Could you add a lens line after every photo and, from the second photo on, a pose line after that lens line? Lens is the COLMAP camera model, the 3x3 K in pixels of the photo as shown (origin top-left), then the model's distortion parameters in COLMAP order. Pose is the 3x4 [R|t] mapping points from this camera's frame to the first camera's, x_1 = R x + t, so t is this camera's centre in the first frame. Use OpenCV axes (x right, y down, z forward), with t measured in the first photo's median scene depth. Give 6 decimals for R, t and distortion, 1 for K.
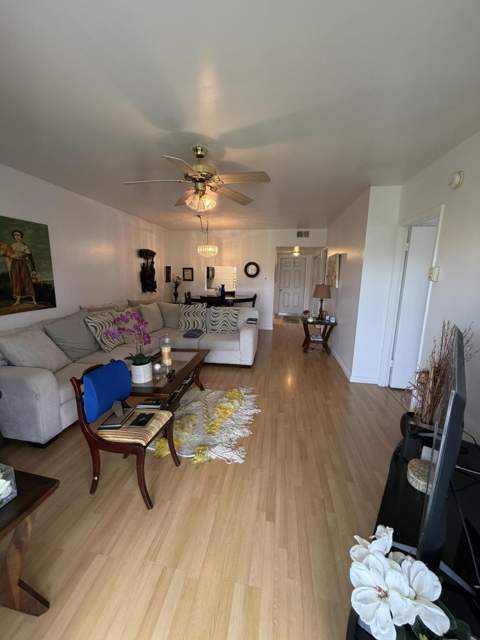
lens RADIAL K [[256.2, 0, 240.0], [0, 256.2, 320.0], [0, 0, 1]] dist [0.000282, 0.000017]
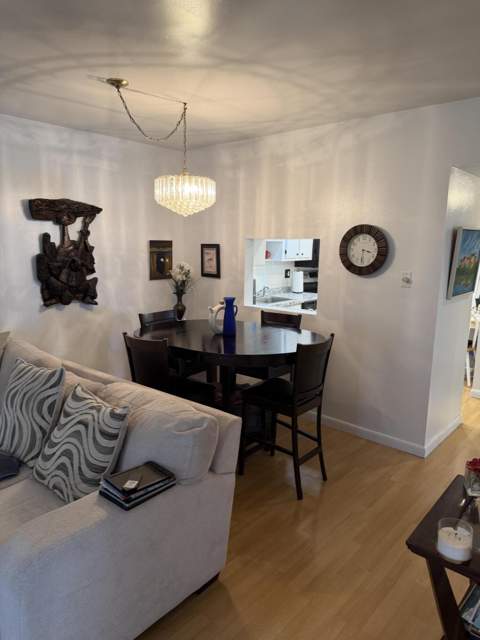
lens RADIAL K [[453.0, 0, 240.0], [0, 453.0, 320.0], [0, 0, 1]] dist [0.089924, -0.098475]
pose [[0.840301, 0.087328, -0.535040, 0.252798], [-0.098224, 0.995131, 0.008158, -0.117208], [0.533147, 0.045699, 0.844787, 0.528642]]
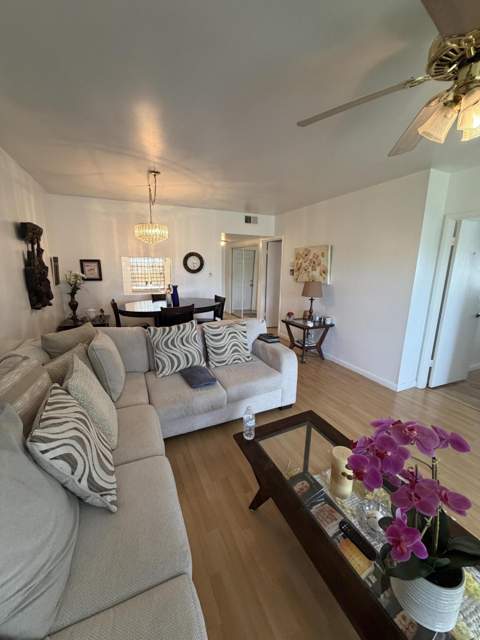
lens RADIAL K [[256.2, 0, 240.0], [0, 256.2, 320.0], [0, 0, 1]] dist [0.000282, 0.000017]
pose [[0.833808, -0.123618, 0.538036, -0.298422], [0.102653, 0.992327, 0.068912, -0.077896], [-0.542426, -0.002228, 0.840100, 0.342810]]
